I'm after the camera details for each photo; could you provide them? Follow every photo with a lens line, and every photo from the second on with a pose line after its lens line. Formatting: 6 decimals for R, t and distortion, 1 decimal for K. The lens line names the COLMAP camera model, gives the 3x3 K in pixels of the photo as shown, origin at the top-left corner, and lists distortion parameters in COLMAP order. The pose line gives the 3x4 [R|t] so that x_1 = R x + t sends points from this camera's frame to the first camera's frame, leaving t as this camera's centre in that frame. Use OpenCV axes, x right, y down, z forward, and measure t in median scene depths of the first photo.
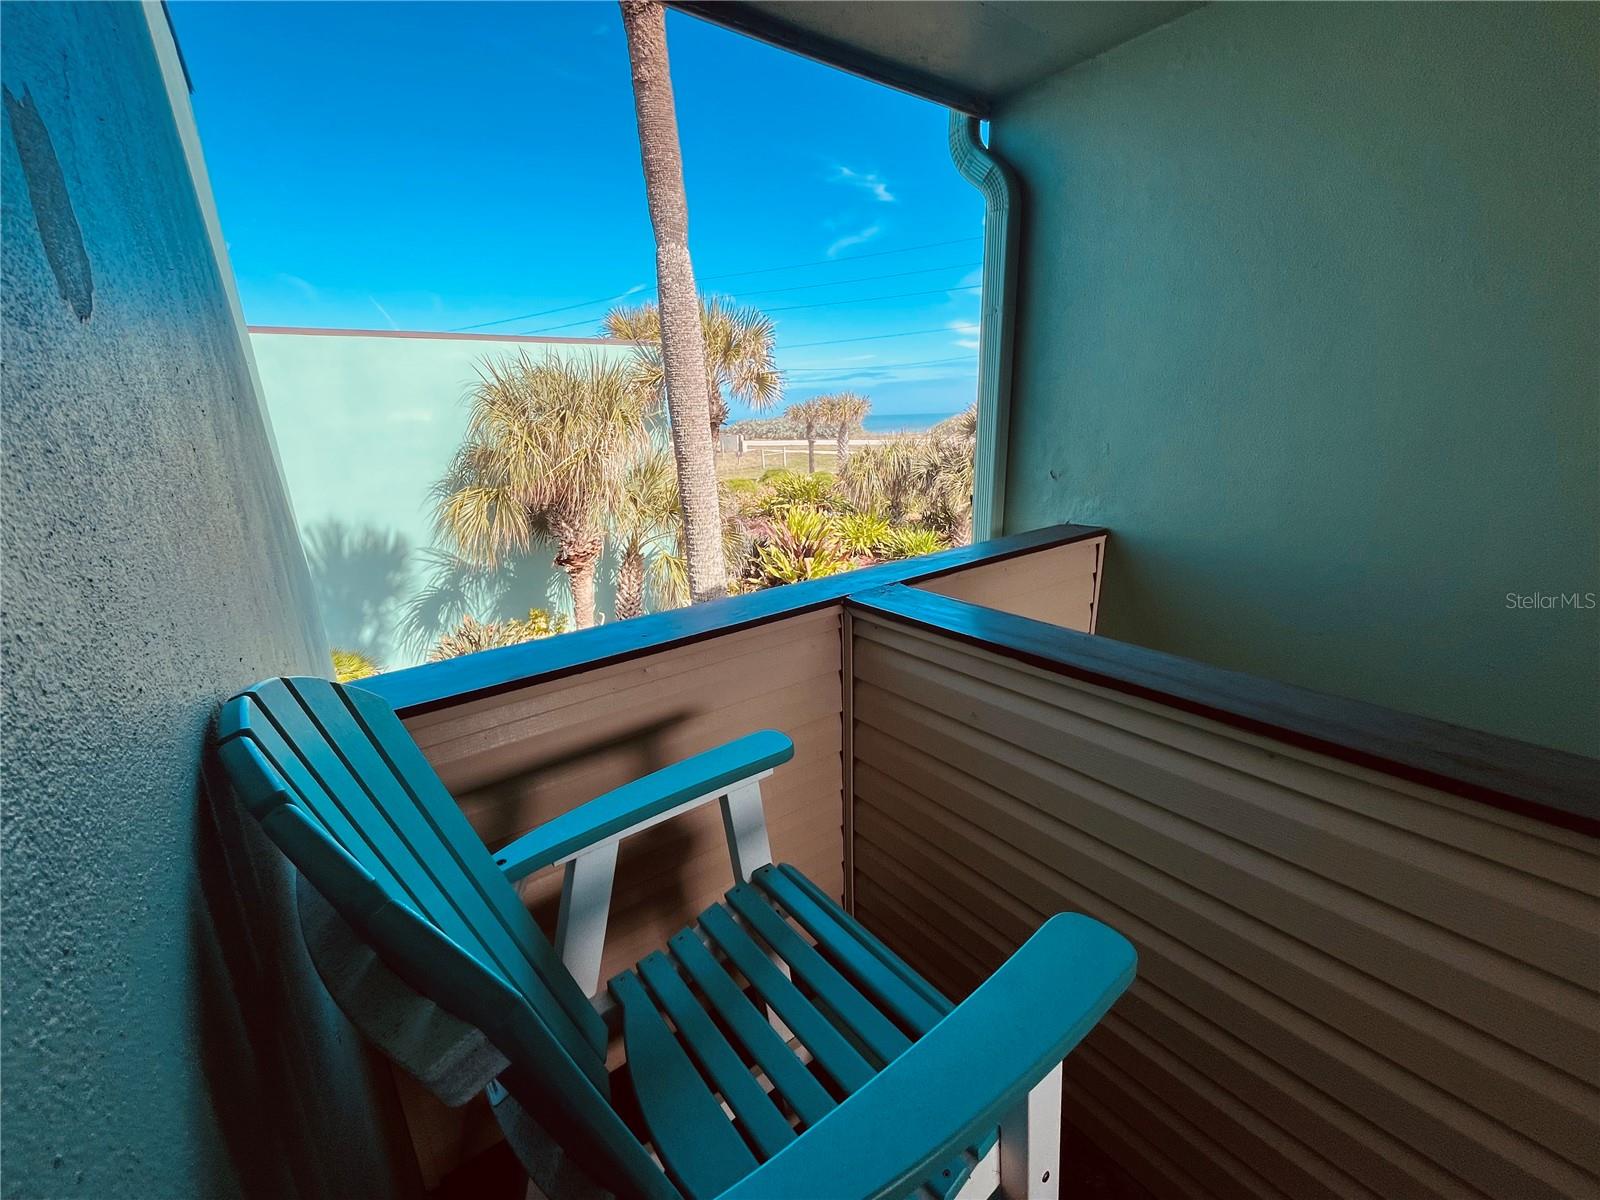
lens RADIAL K [[655.0, 0, 800.2], [0, 655.0, 607.3], [0, 0, 1]] dist [0.017798, 0.000014]
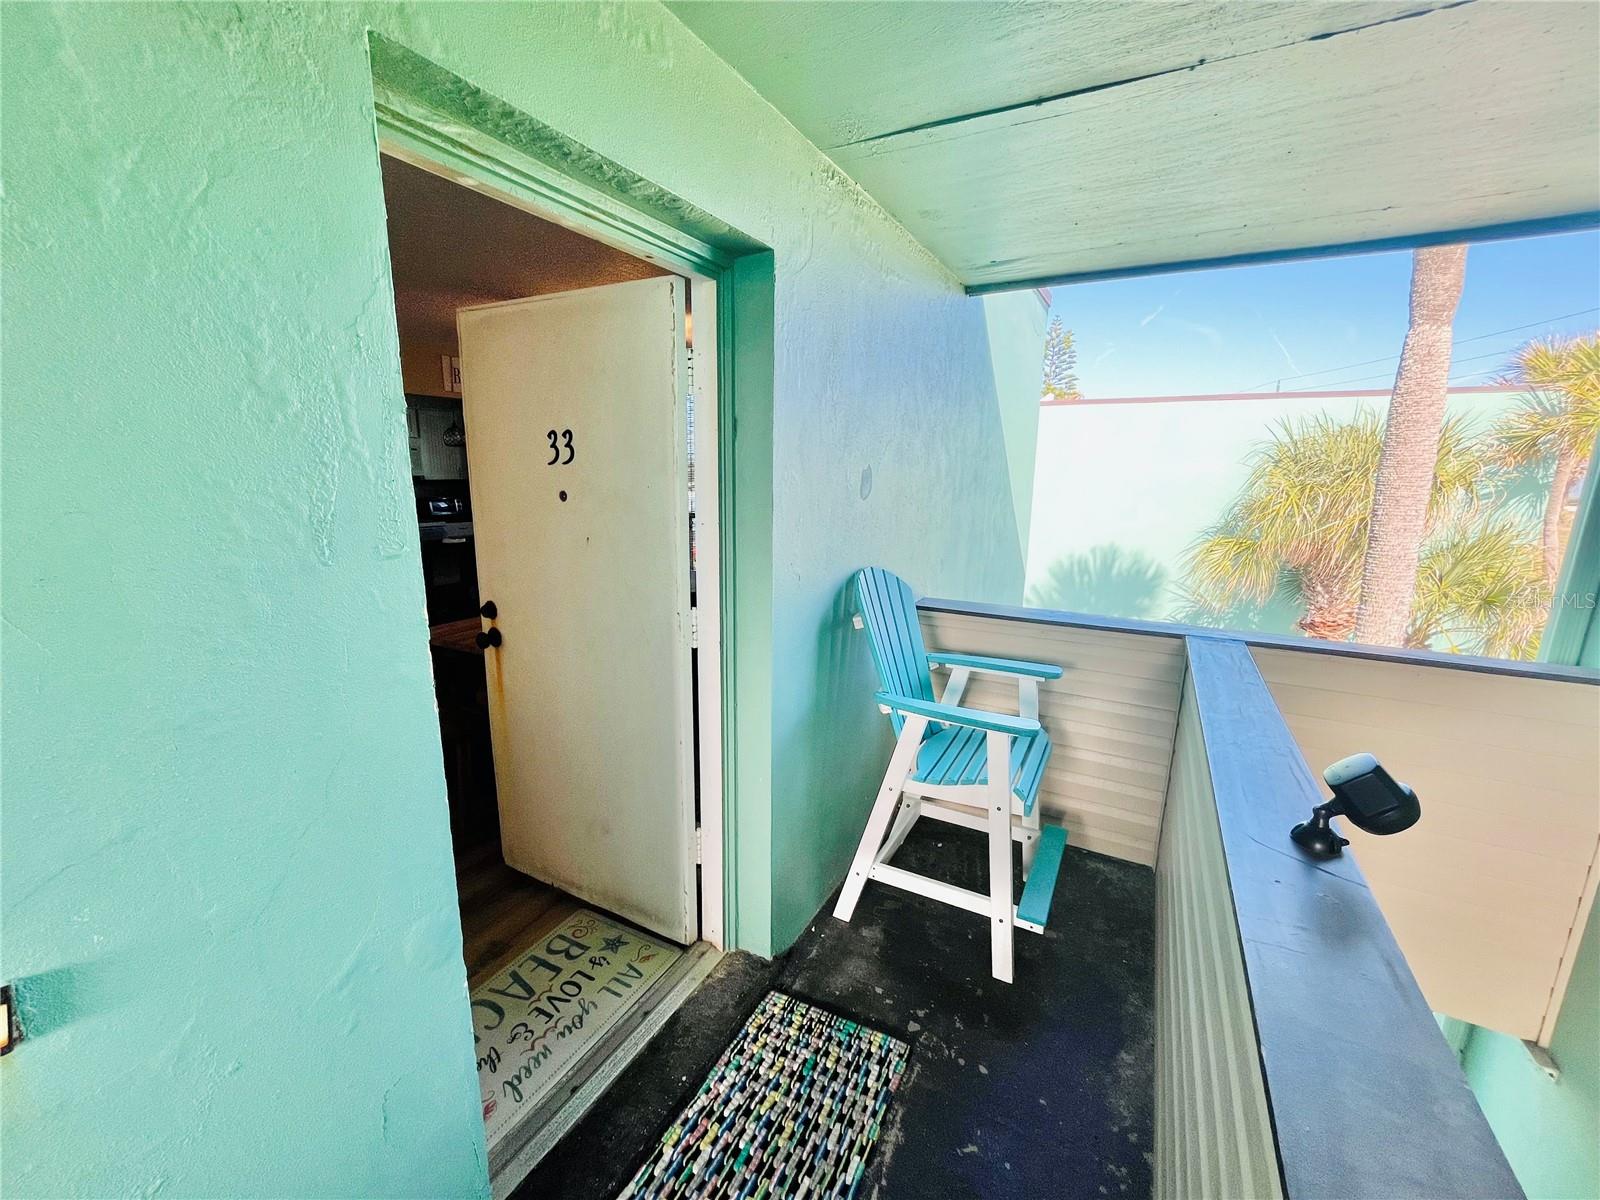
lens RADIAL K [[655.0, 0, 800.2], [0, 655.0, 607.3], [0, 0, 1]] dist [0.017798, 0.000014]
pose [[0.420766, 0.237302, -0.875582, 0.132131], [-0.284315, 0.951049, 0.121126, -0.002681], [0.861464, 0.197975, 0.467638, -0.063829]]
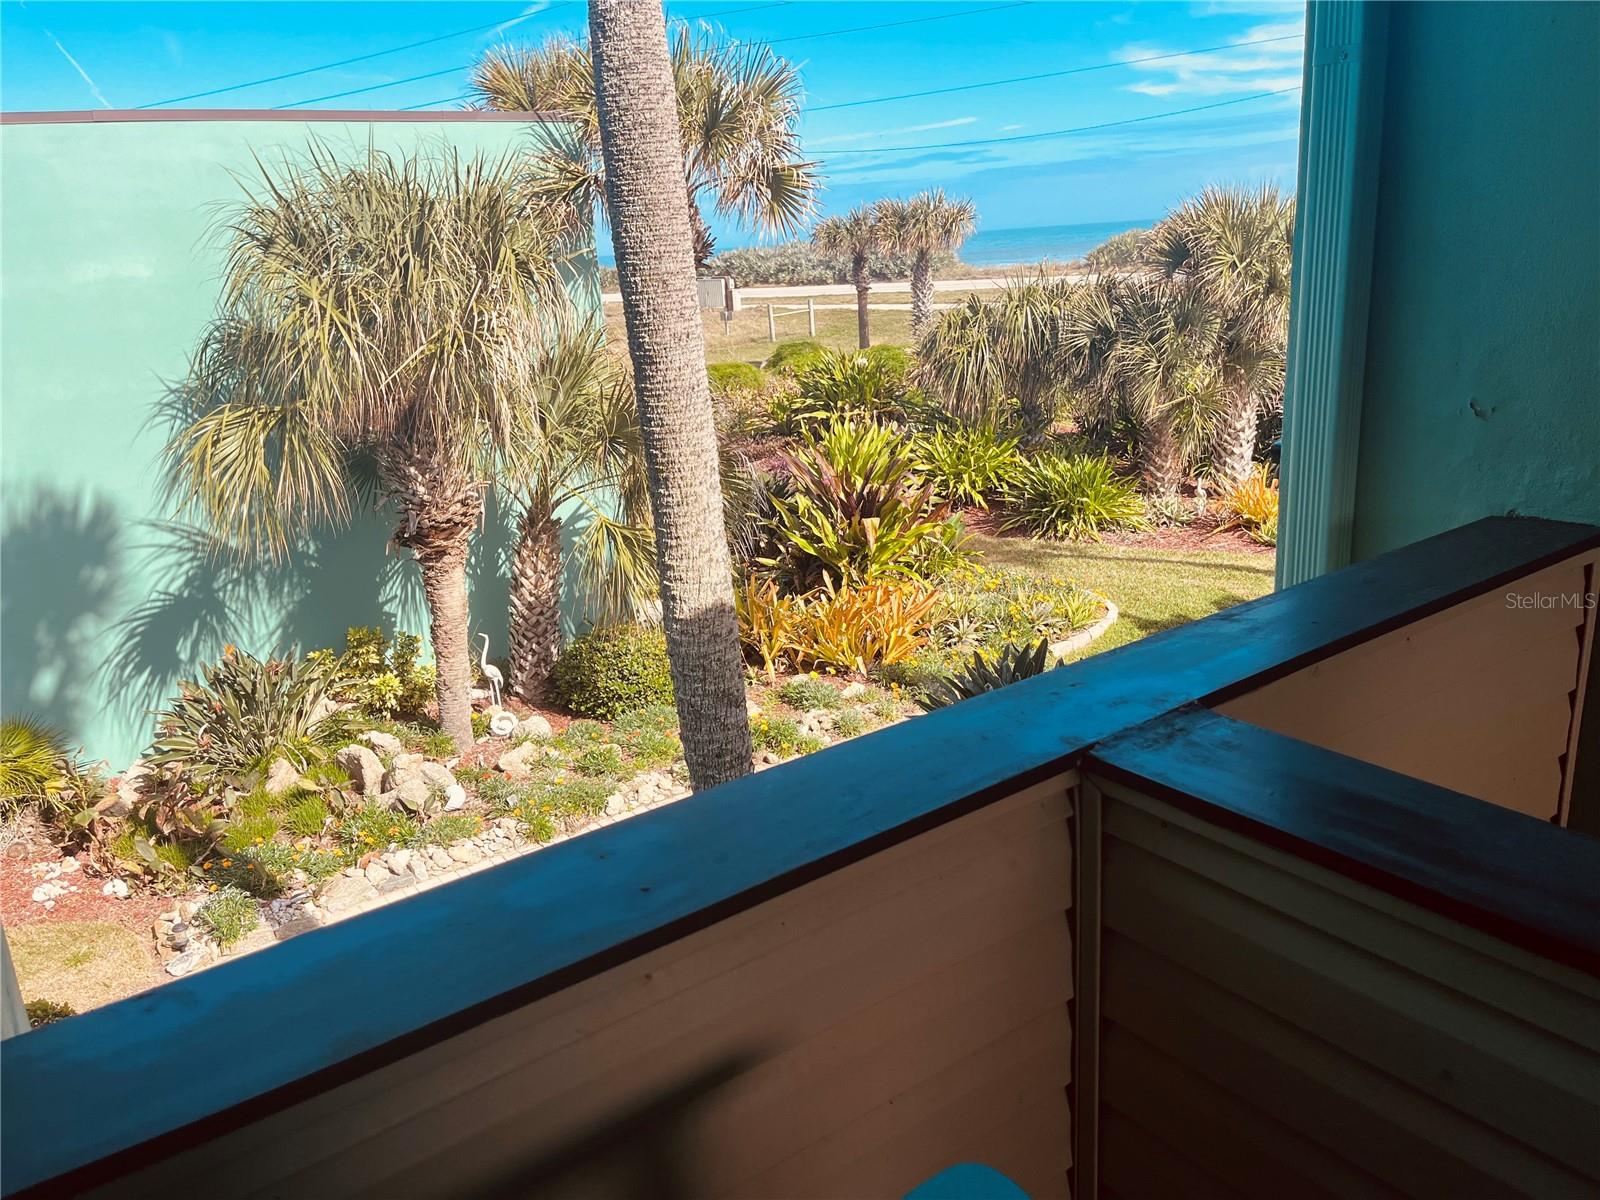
lens RADIAL K [[1213.0, 0, 800.0], [0, 1213.0, 600.0], [0, 0, 1]] dist [0.100917, -0.130212]
pose [[0.999195, -0.019543, -0.035048, -0.011485], [0.019714, 0.999795, 0.004525, -0.015673], [0.034953, -0.005212, 0.999375, 0.023136]]
